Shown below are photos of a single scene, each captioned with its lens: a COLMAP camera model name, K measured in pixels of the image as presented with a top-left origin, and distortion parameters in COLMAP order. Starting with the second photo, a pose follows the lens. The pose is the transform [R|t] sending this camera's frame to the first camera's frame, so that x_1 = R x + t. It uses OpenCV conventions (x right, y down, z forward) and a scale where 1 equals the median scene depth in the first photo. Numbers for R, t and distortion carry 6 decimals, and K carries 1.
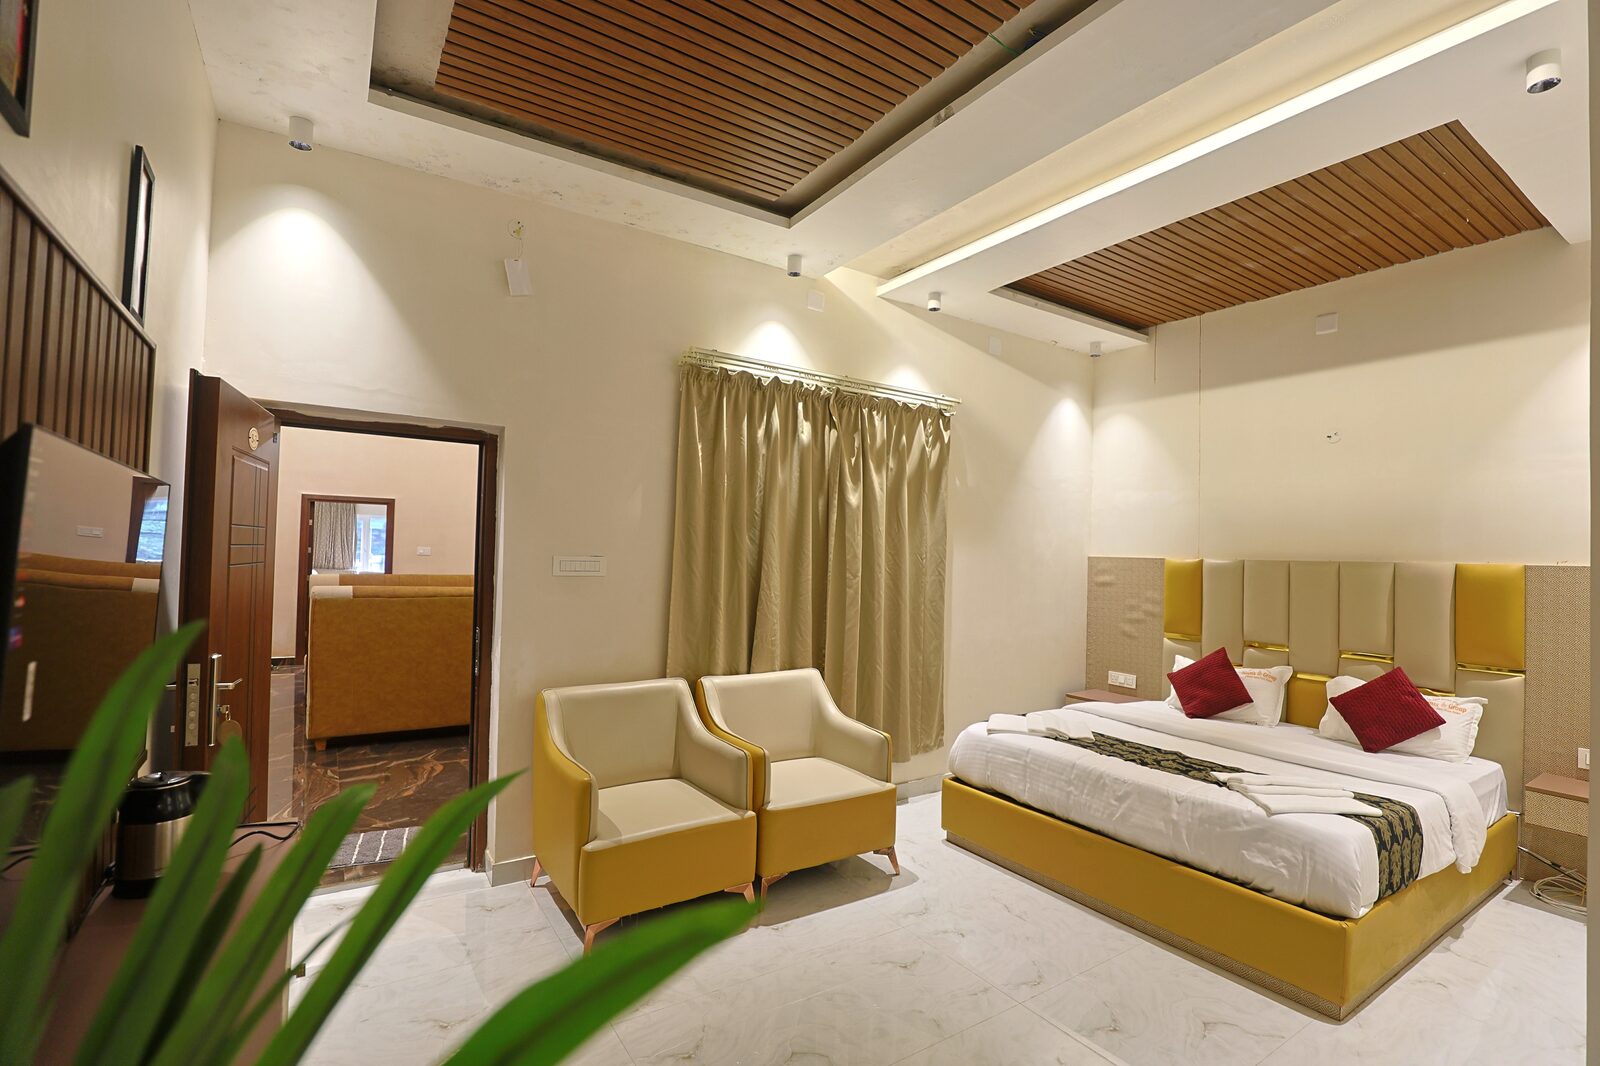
lens RADIAL K [[726.3, 0, 822.8], [0, 726.3, 538.4], [0, 0, 1]] dist [-0.002253, -0.000226]
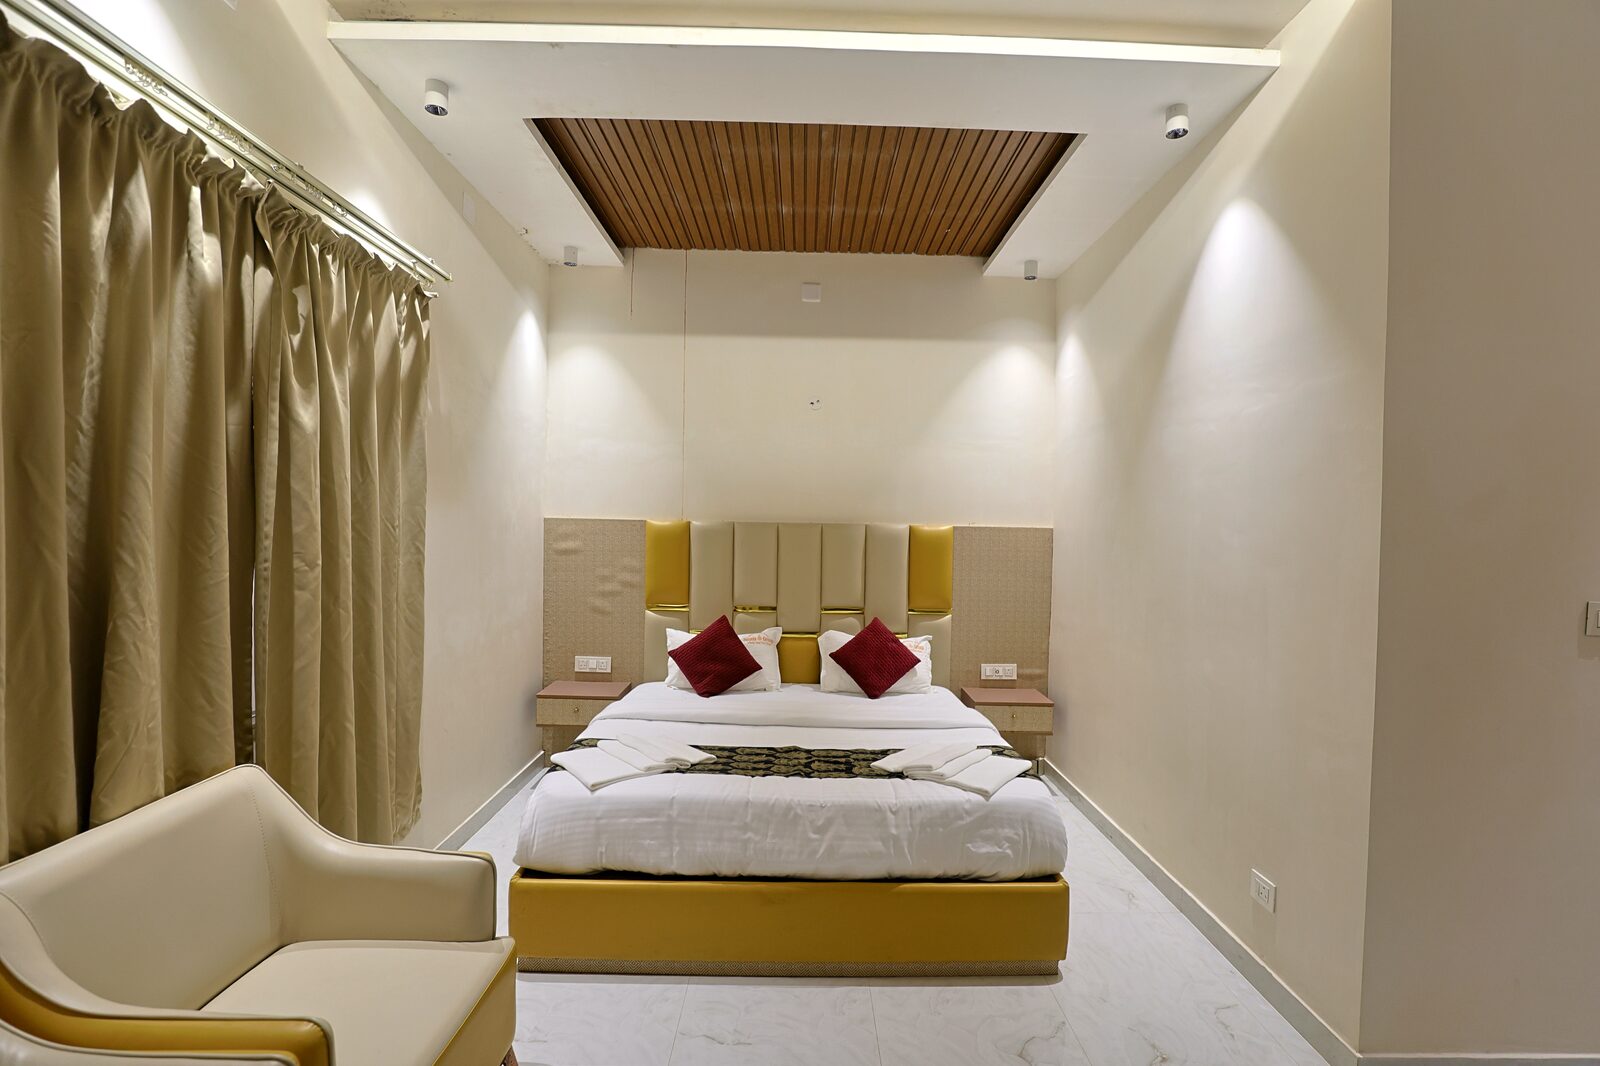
lens RADIAL K [[734.2, 0, 802.8], [0, 734.2, 537.4], [0, 0, 1]] dist [-0.015135, 0.000221]
pose [[0.562238, -0.031076, 0.826392, -0.188853], [-0.023514, 0.998289, 0.053537, -0.004481], [-0.826641, -0.049532, 0.560545, 0.418880]]
